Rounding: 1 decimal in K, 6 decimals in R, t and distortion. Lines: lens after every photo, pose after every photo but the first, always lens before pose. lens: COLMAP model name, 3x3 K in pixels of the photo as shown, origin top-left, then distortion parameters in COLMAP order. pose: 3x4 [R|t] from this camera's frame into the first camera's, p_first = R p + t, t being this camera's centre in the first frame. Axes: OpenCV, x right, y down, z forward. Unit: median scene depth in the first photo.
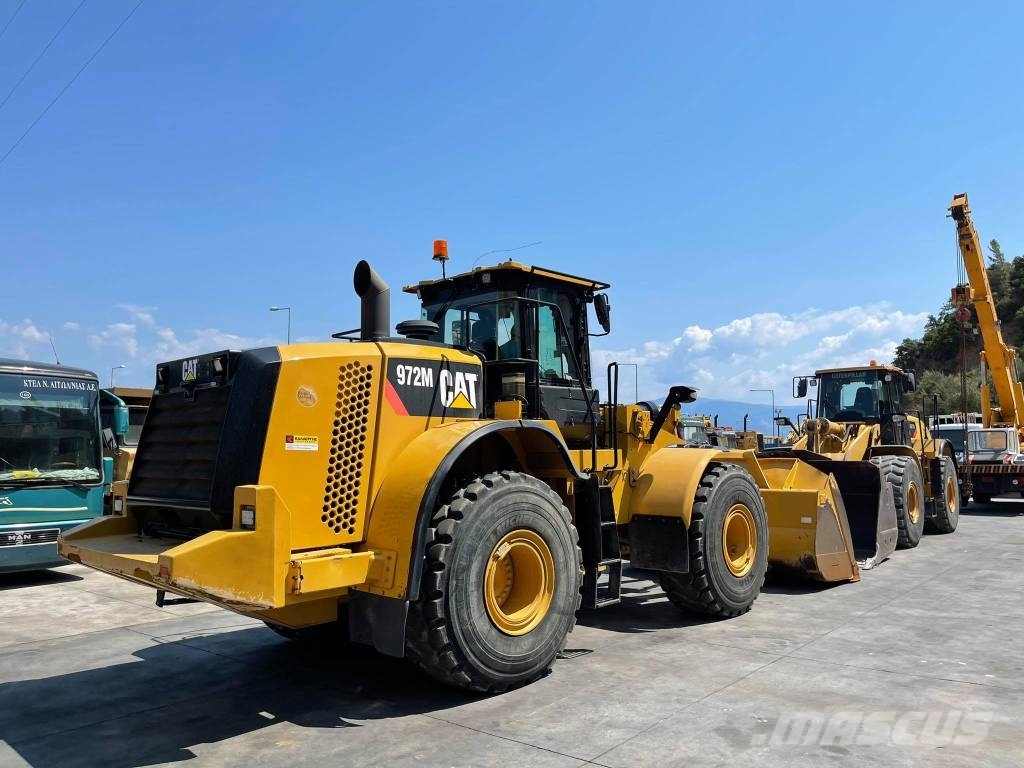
lens RADIAL K [[773.9, 0, 512.0], [0, 773.9, 384.0], [0, 0, 1]] dist [0.065167, -0.088334]
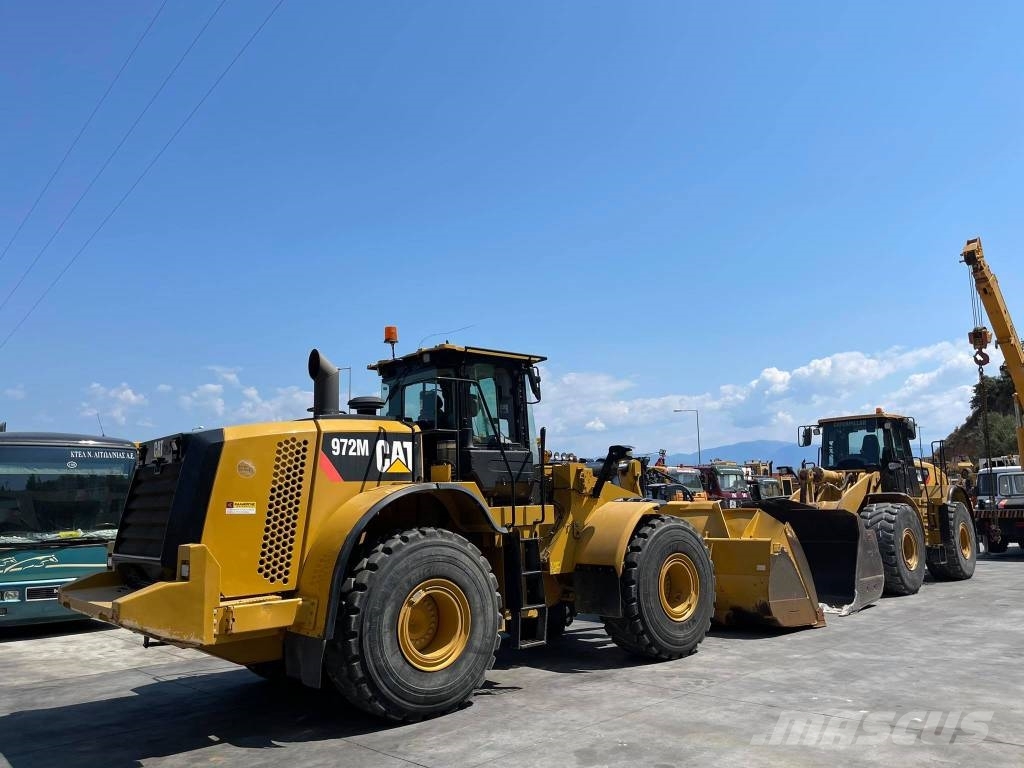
lens RADIAL K [[774.0, 0, 515.7], [0, 774.0, 383.6], [0, 0, 1]] dist [0.063699, -0.084563]
pose [[0.995410, -0.031293, -0.090443, 0.184486], [0.025548, 0.997624, -0.063989, -0.019332], [0.092230, 0.061385, 0.993844, -0.122427]]
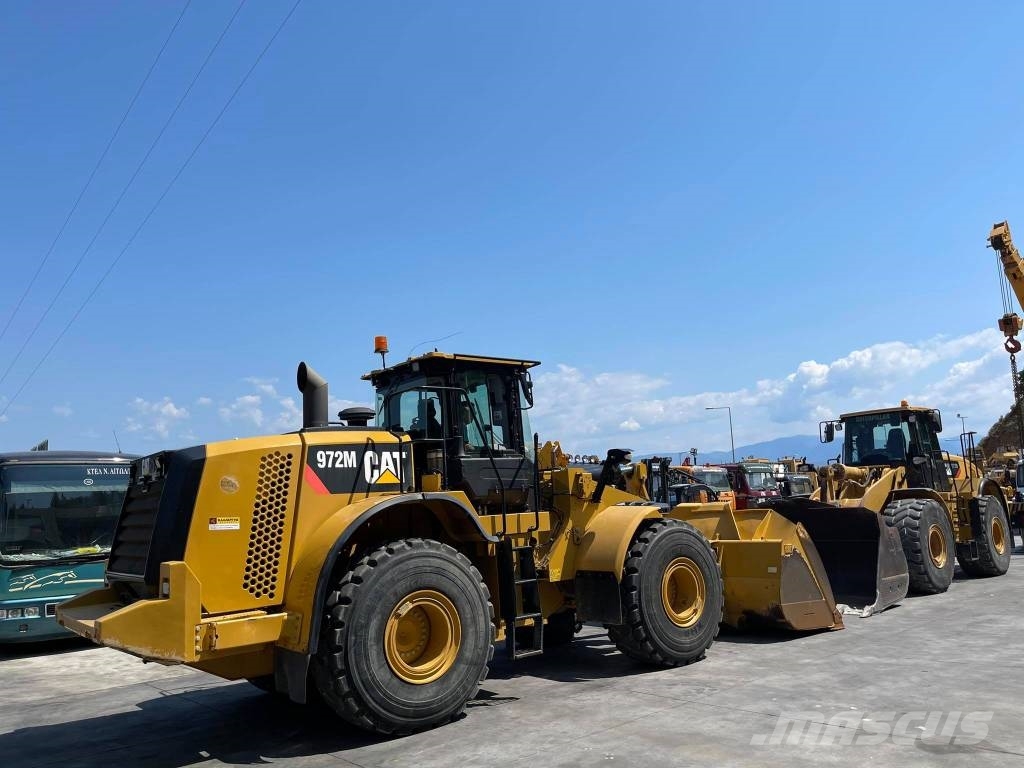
lens RADIAL K [[773.9, 0, 512.0], [0, 773.9, 384.0], [0, 0, 1]] dist [0.065167, -0.088334]
pose [[0.988381, -0.063425, -0.138128, 0.241124], [0.054322, 0.996157, -0.068711, -0.022455], [0.141955, 0.060409, 0.988028, -0.103725]]
